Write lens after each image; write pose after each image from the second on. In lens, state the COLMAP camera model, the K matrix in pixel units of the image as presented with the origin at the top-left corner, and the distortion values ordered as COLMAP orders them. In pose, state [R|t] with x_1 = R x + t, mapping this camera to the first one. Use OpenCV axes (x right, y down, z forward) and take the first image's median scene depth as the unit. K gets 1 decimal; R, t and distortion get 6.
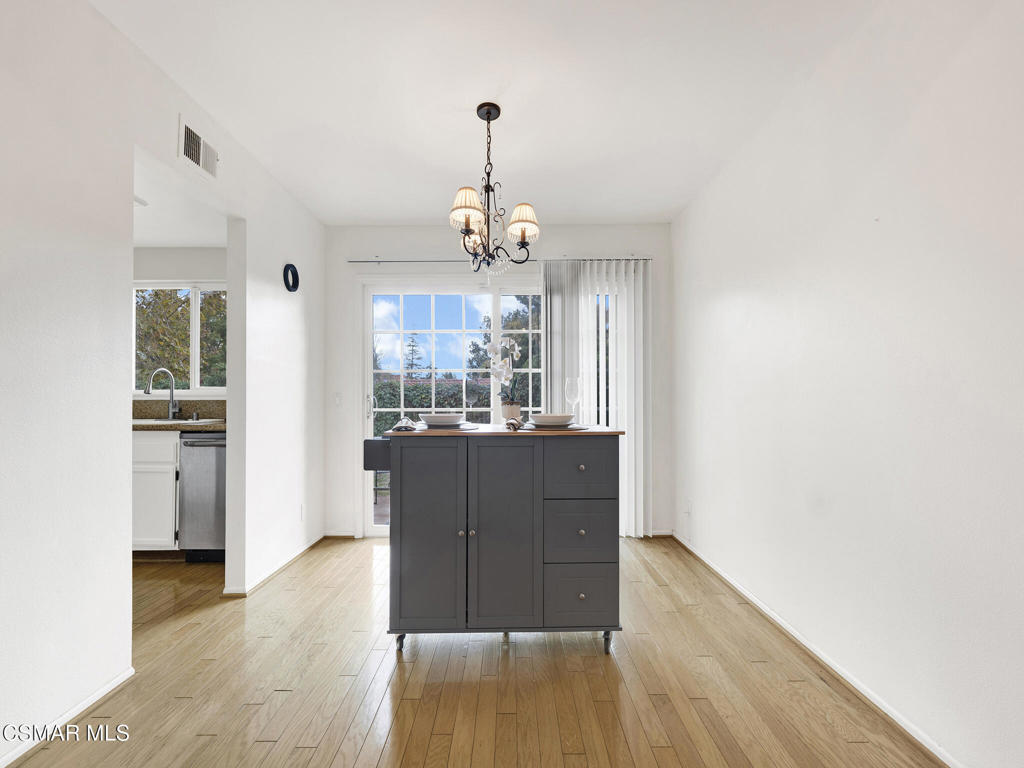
lens RADIAL K [[429.2, 0, 507.6], [0, 429.2, 409.3], [0, 0, 1]] dist [0.003533, 0.000212]
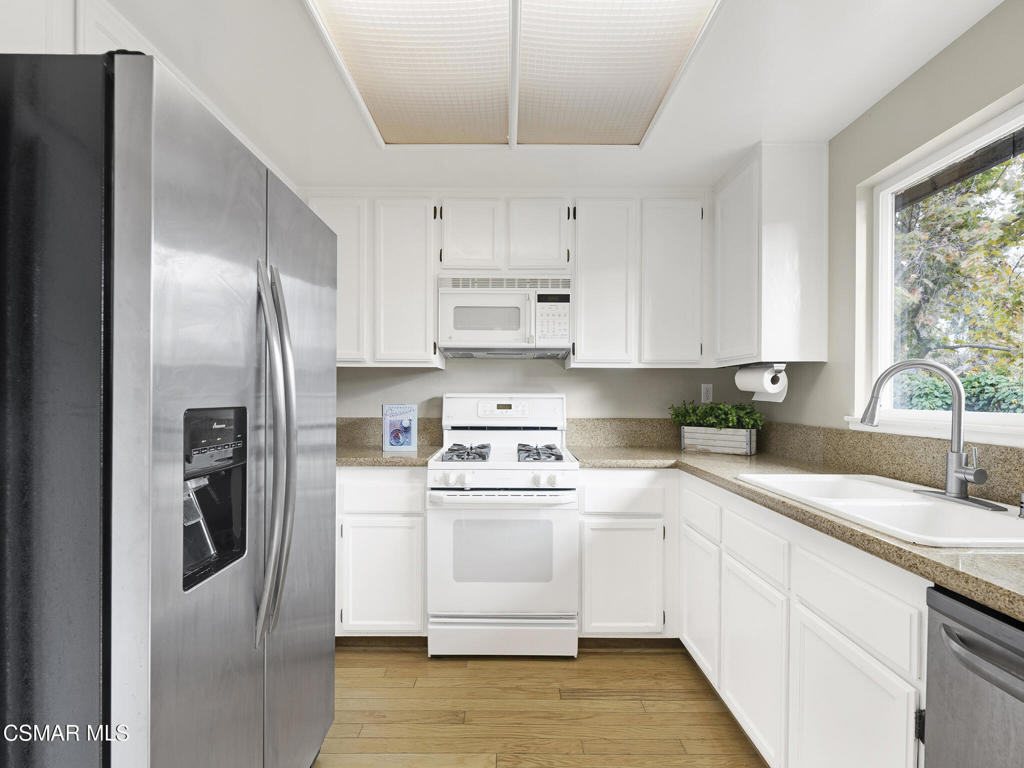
lens RADIAL K [[455.5, 0, 507.9], [0, 455.5, 392.4], [0, 0, 1]] dist [0.000025, -0.000125]
pose [[0.008269, -0.001077, -0.999965, -0.561706], [-0.023221, 0.999730, -0.001269, -0.078010], [0.999696, 0.023231, 0.008242, 0.865912]]
